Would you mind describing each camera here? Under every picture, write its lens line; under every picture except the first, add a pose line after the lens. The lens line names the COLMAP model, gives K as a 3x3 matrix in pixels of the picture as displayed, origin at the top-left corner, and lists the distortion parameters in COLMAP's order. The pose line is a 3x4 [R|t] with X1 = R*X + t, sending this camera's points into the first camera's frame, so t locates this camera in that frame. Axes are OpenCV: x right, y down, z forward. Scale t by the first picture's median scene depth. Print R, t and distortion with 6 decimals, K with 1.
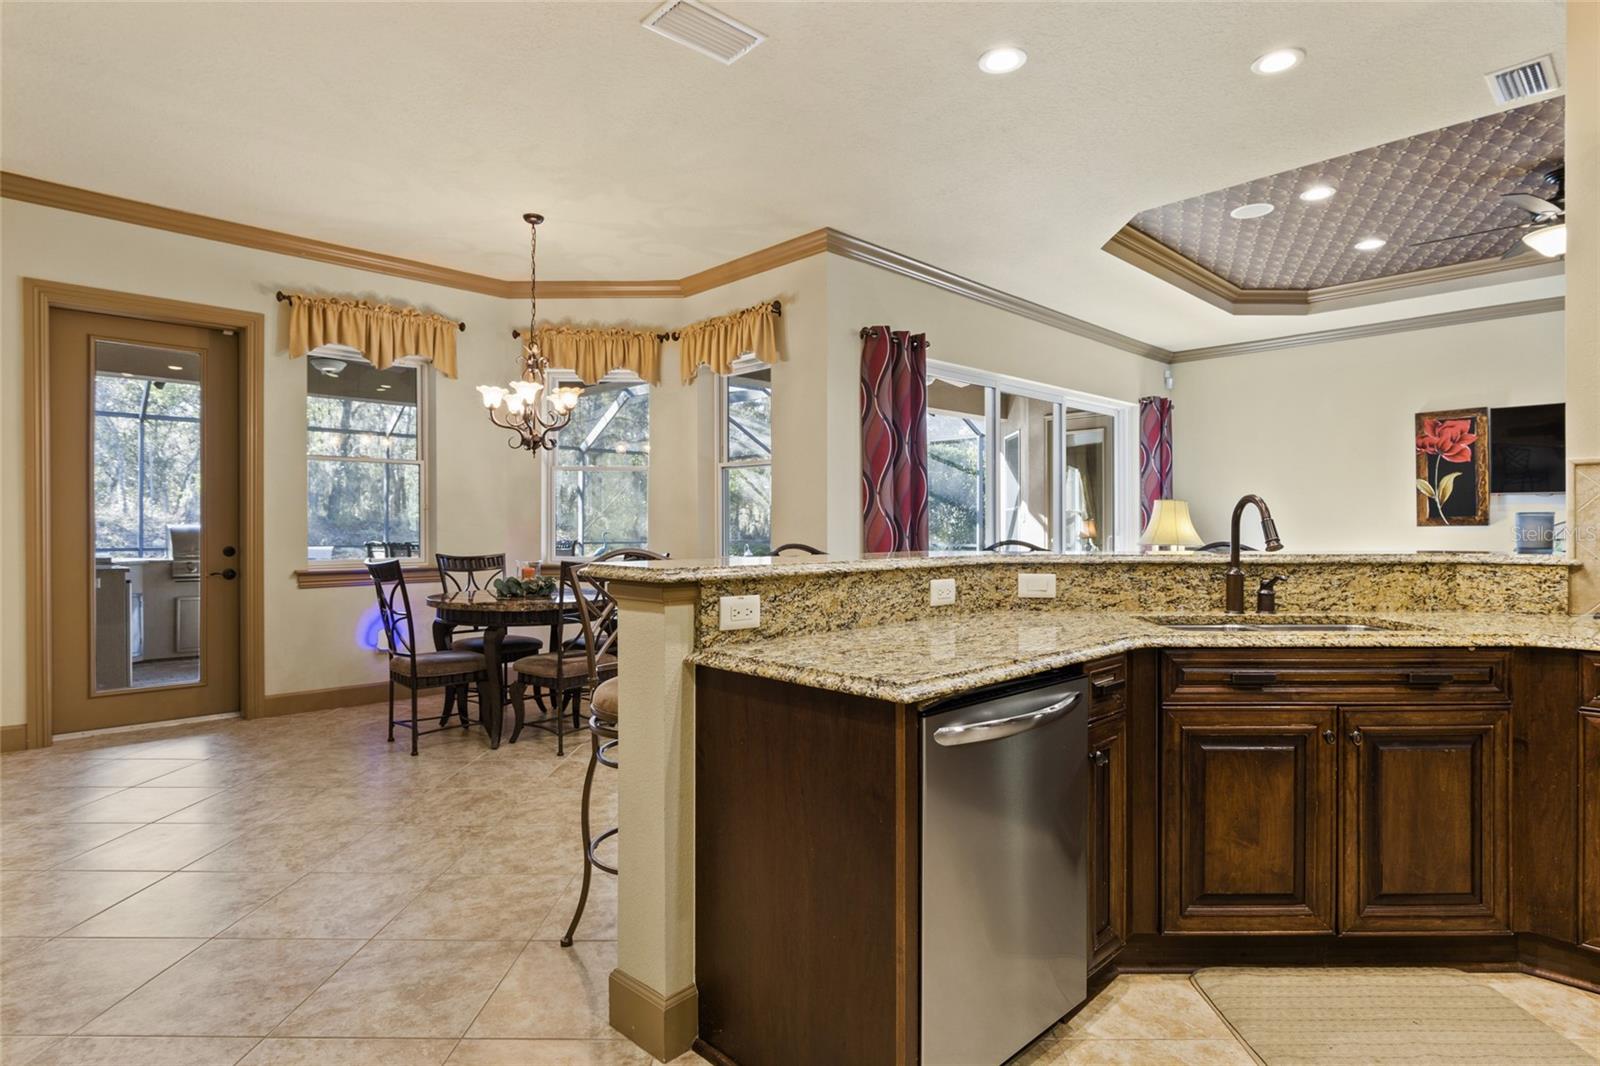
lens RADIAL K [[827.1, 0, 813.0], [0, 827.1, 536.5], [0, 0, 1]] dist [-0.004894, 0.001403]
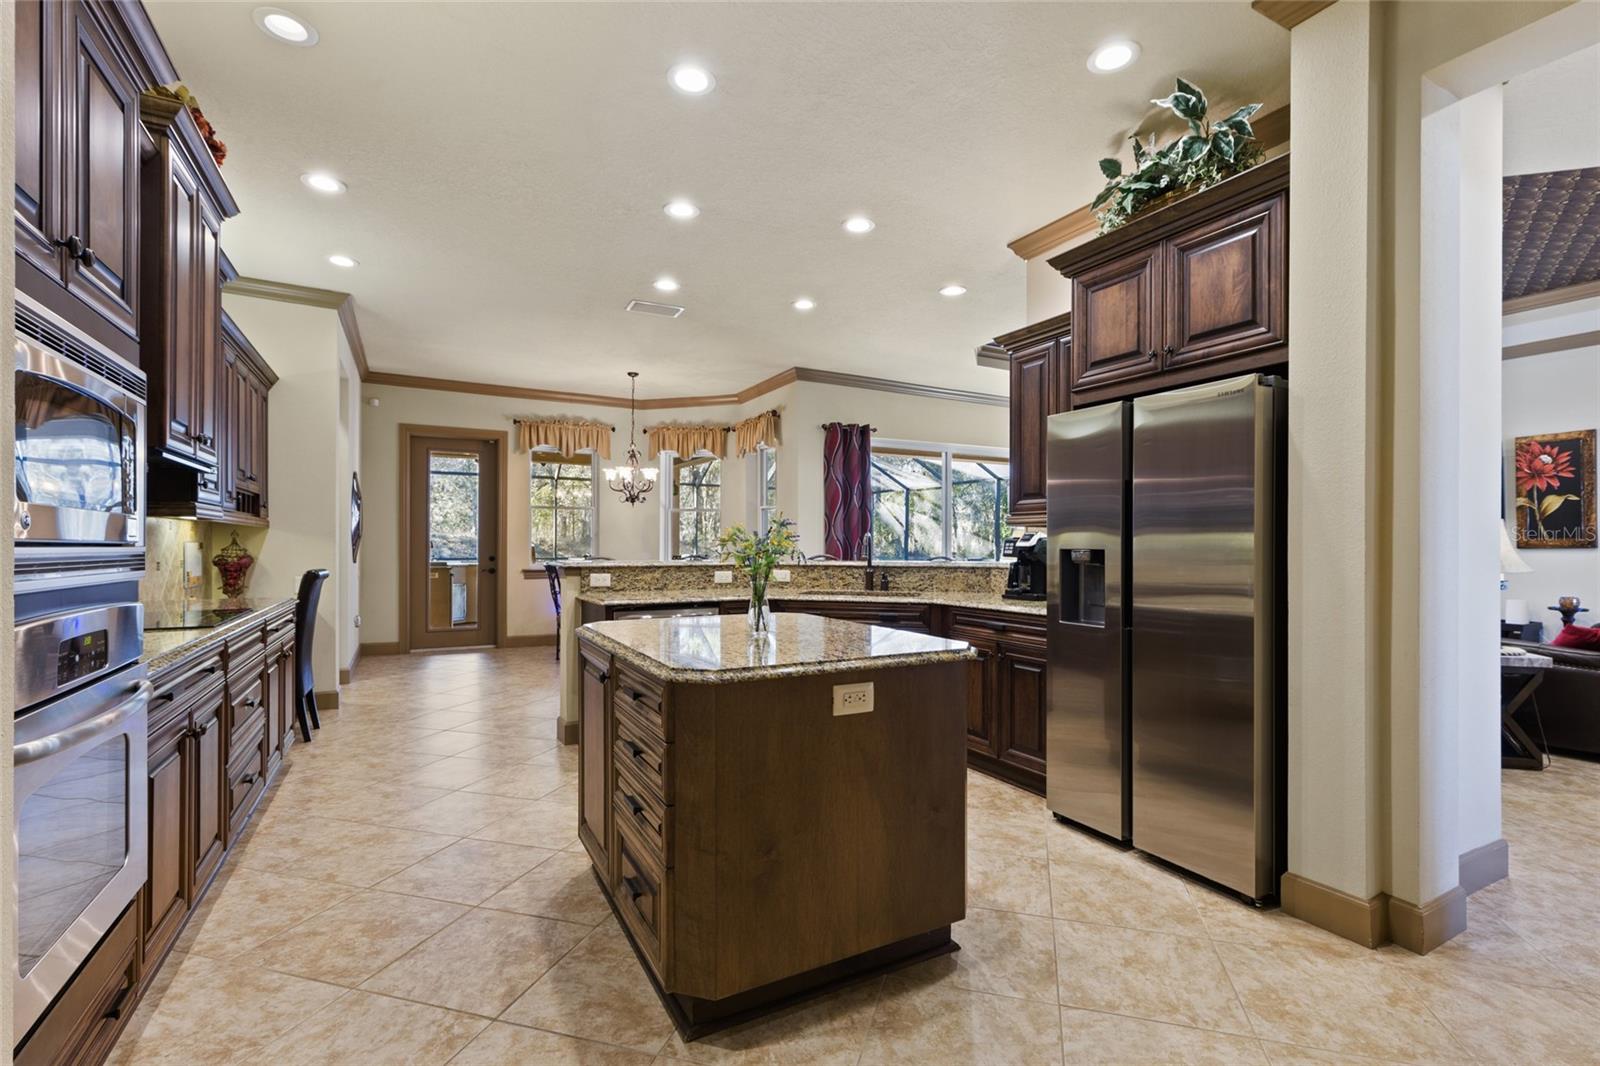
lens RADIAL K [[712.7, 0, 817.7], [0, 712.7, 547.3], [0, 0, 1]] dist [0.000082, -0.000399]
pose [[0.965232, 0.004690, -0.261351, 0.423762], [-0.007034, 0.999943, -0.008034, 0.000615], [0.261298, 0.009593, 0.965210, -0.361340]]
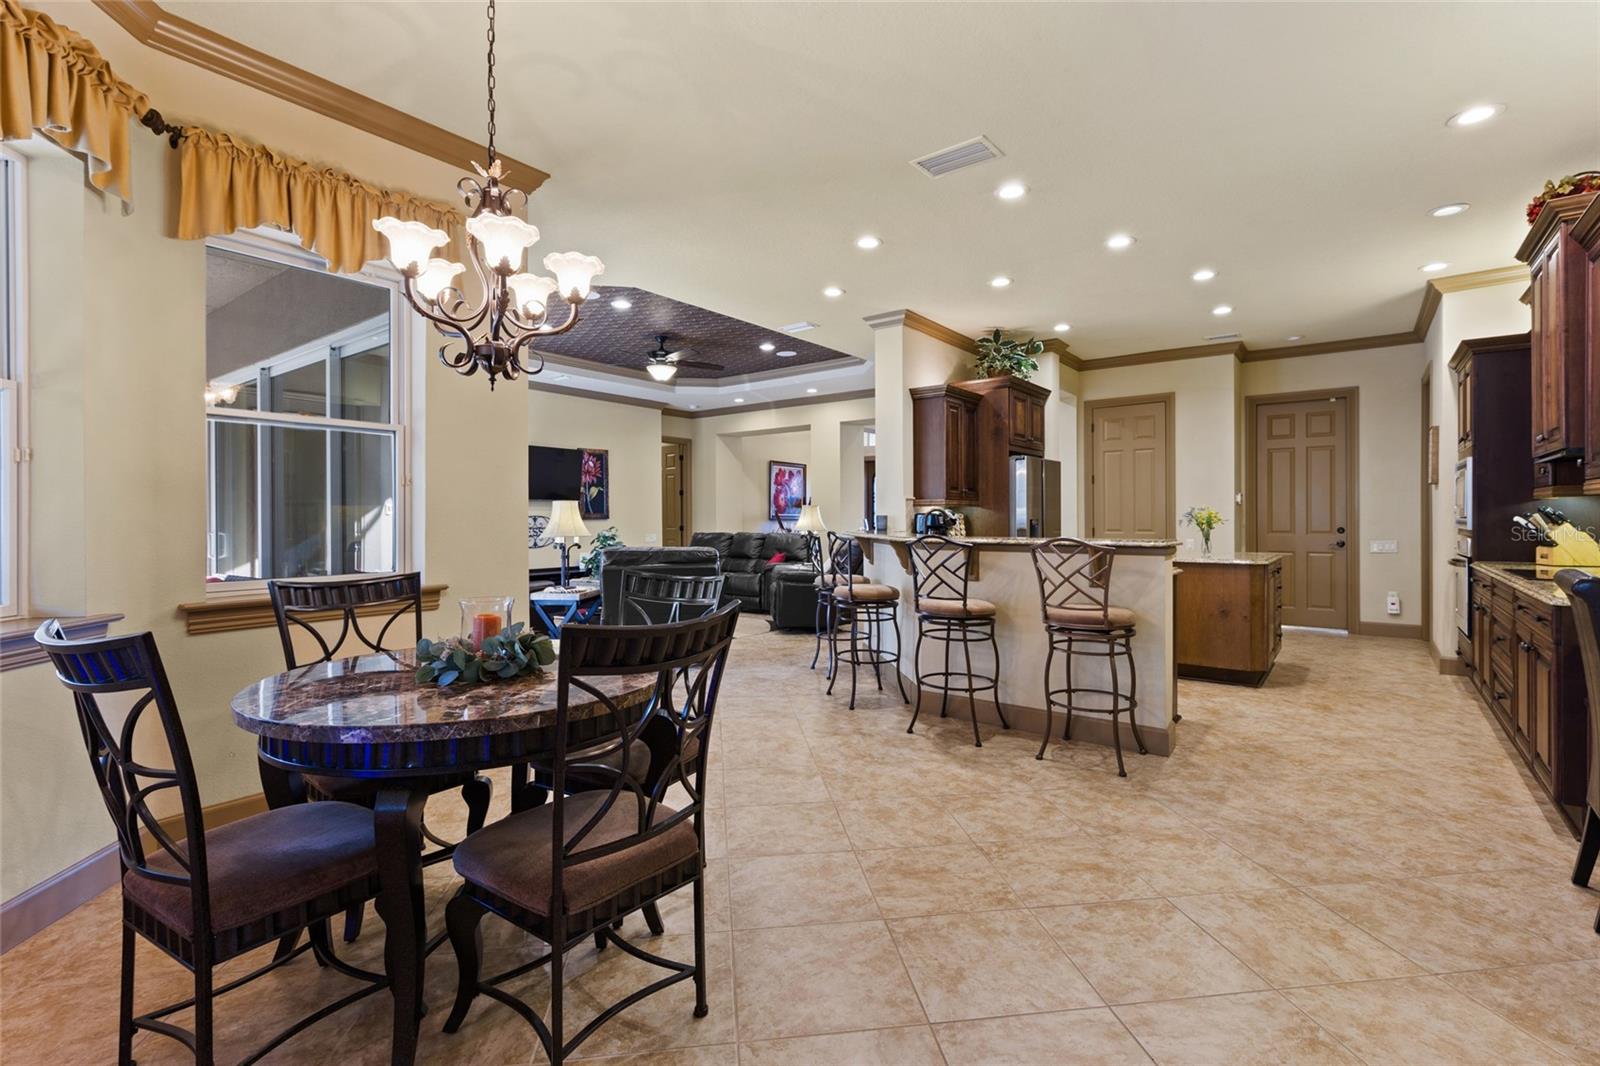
lens RADIAL K [[712.7, 0, 802.0], [0, 712.7, 520.6], [0, 0, 1]] dist [0.000082, -0.000399]
pose [[-0.125564, -0.004425, 0.992076, -0.722584], [0.015092, 0.999866, 0.006370, -0.015669], [-0.991971, 0.015772, -0.125480, 0.801047]]
